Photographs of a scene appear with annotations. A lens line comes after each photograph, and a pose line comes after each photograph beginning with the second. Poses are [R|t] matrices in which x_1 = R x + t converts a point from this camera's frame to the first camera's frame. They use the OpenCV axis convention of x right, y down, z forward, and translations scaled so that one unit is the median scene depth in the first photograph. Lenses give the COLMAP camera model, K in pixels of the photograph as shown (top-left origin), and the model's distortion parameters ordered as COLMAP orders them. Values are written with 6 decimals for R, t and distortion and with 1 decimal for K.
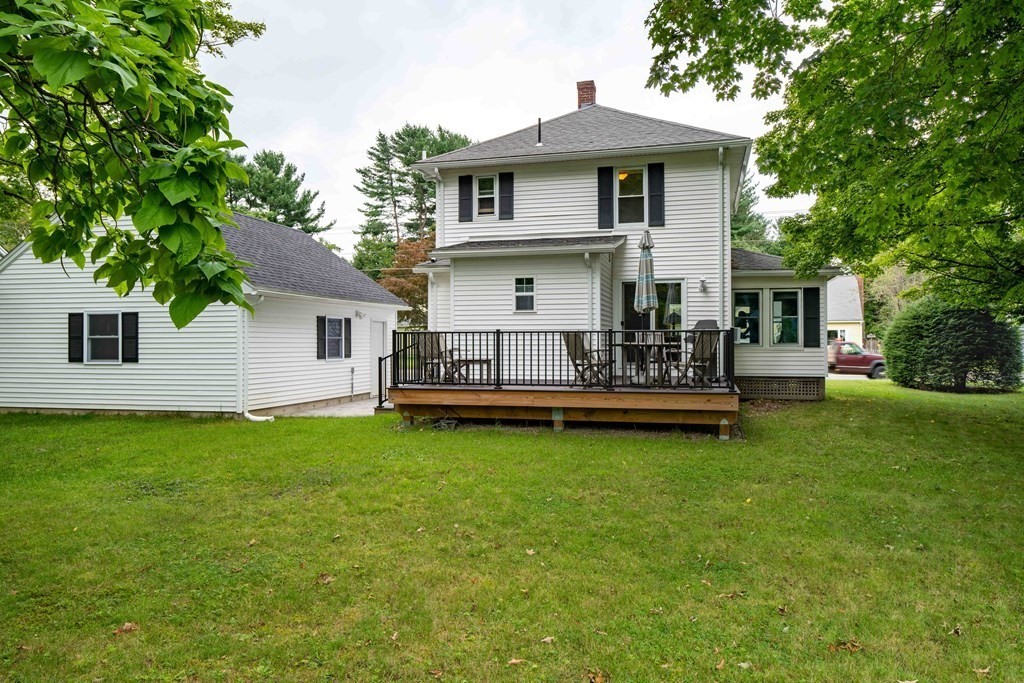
lens RADIAL K [[767.6, 0, 511.3], [0, 767.6, 339.0], [0, 0, 1]] dist [0.004054, 0.000542]
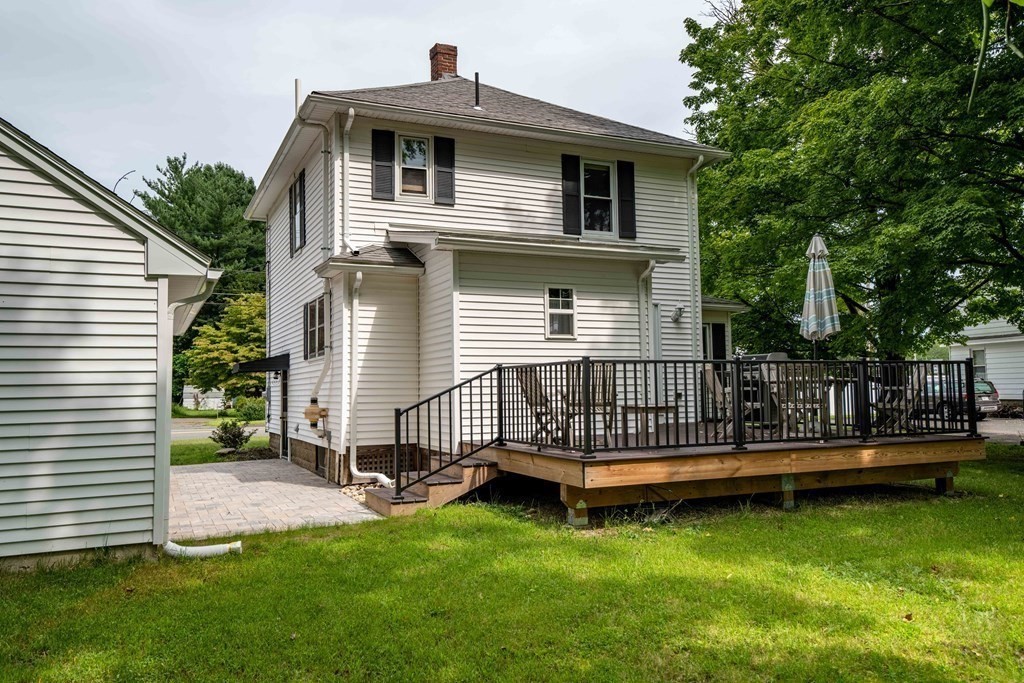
lens RADIAL K [[778.4, 0, 512.6], [0, 778.4, 344.5], [0, 0, 1]] dist [-0.007056, -0.002569]
pose [[0.760516, 0.027396, 0.648741, -0.424057], [0.011438, 0.998389, -0.055571, 0.008124], [-0.649219, 0.049683, 0.758977, 0.458363]]
